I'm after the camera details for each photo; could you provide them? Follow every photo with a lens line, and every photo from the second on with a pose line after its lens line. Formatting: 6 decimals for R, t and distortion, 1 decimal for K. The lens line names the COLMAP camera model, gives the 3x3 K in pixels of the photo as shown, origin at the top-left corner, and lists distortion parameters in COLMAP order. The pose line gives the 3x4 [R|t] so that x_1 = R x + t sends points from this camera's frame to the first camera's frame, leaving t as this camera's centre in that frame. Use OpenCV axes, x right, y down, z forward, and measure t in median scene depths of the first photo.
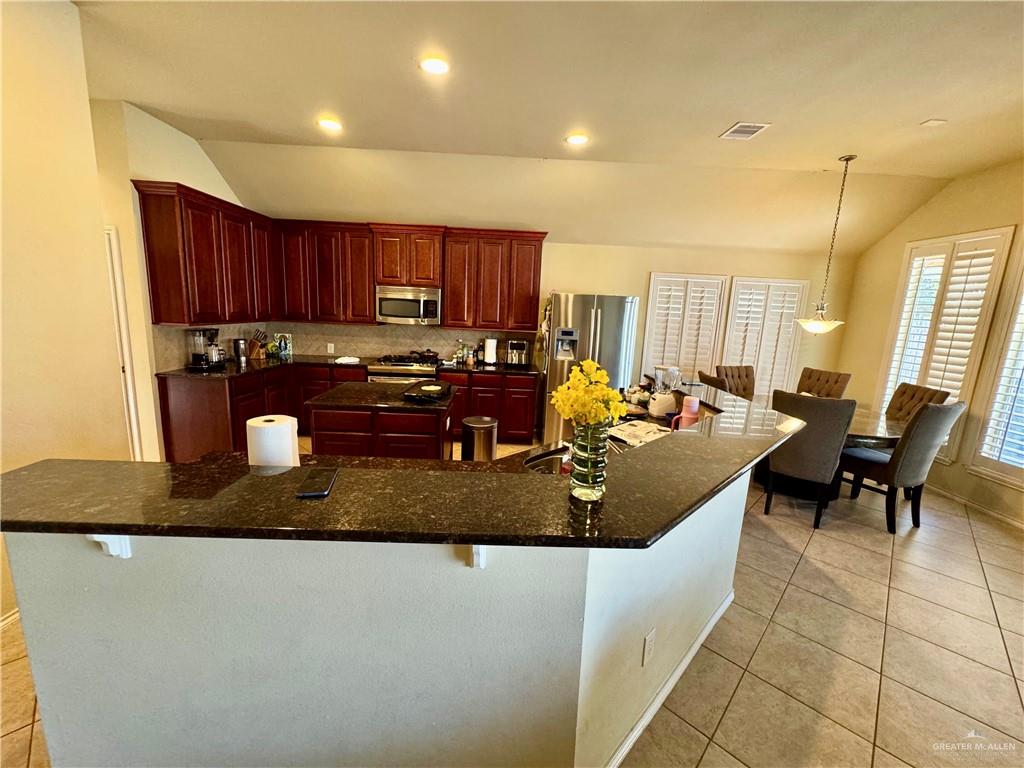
lens RADIAL K [[413.4, 0, 510.4], [0, 413.4, 389.5], [0, 0, 1]] dist [-0.002996, 0.001015]
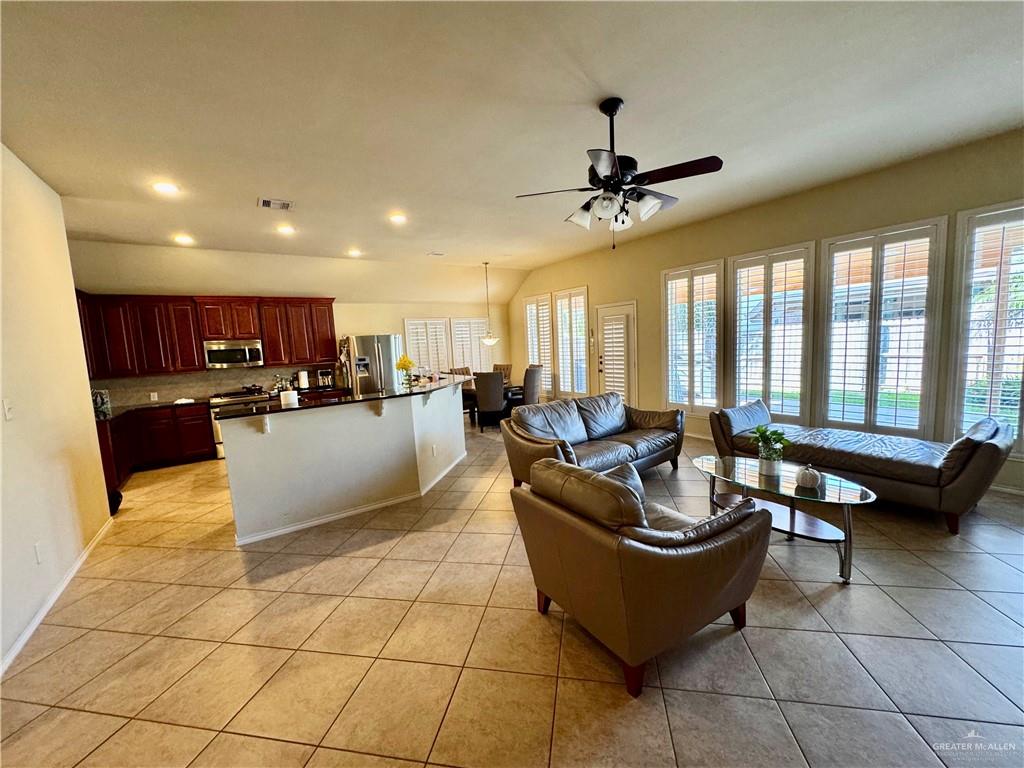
lens RADIAL K [[413.4, 0, 508.4], [0, 413.4, 386.8], [0, 0, 1]] dist [-0.002996, 0.001015]
pose [[0.836853, -0.147605, 0.527152, -0.222323], [0.189431, 0.981553, -0.025883, 0.104732], [-0.513607, 0.121520, 0.849376, -0.582944]]
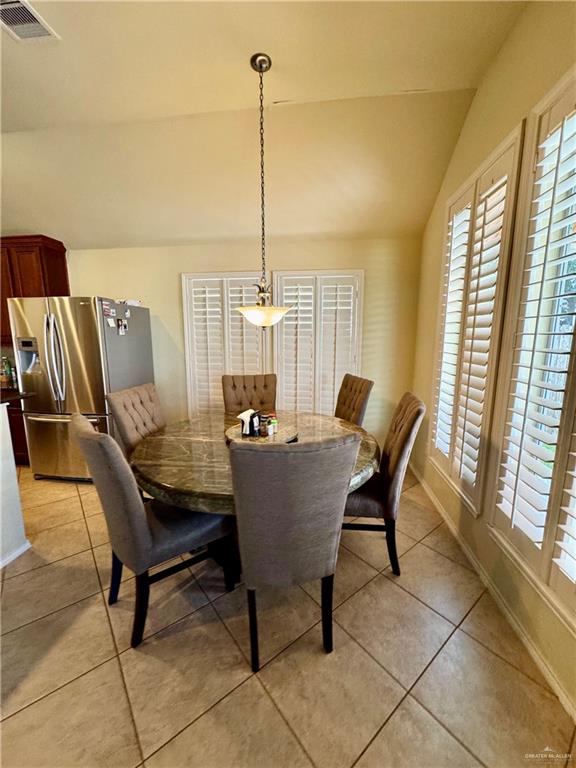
lens RADIAL K [[310.0, 0, 289.5], [0, 310.0, 385.9], [0, 0, 1]] dist [-0.002996, 0.001015]
pose [[0.989265, -0.023940, -0.144160, 0.674244], [0.019163, 0.999223, -0.034436, -0.011057], [0.144873, 0.031304, 0.988955, 0.376493]]
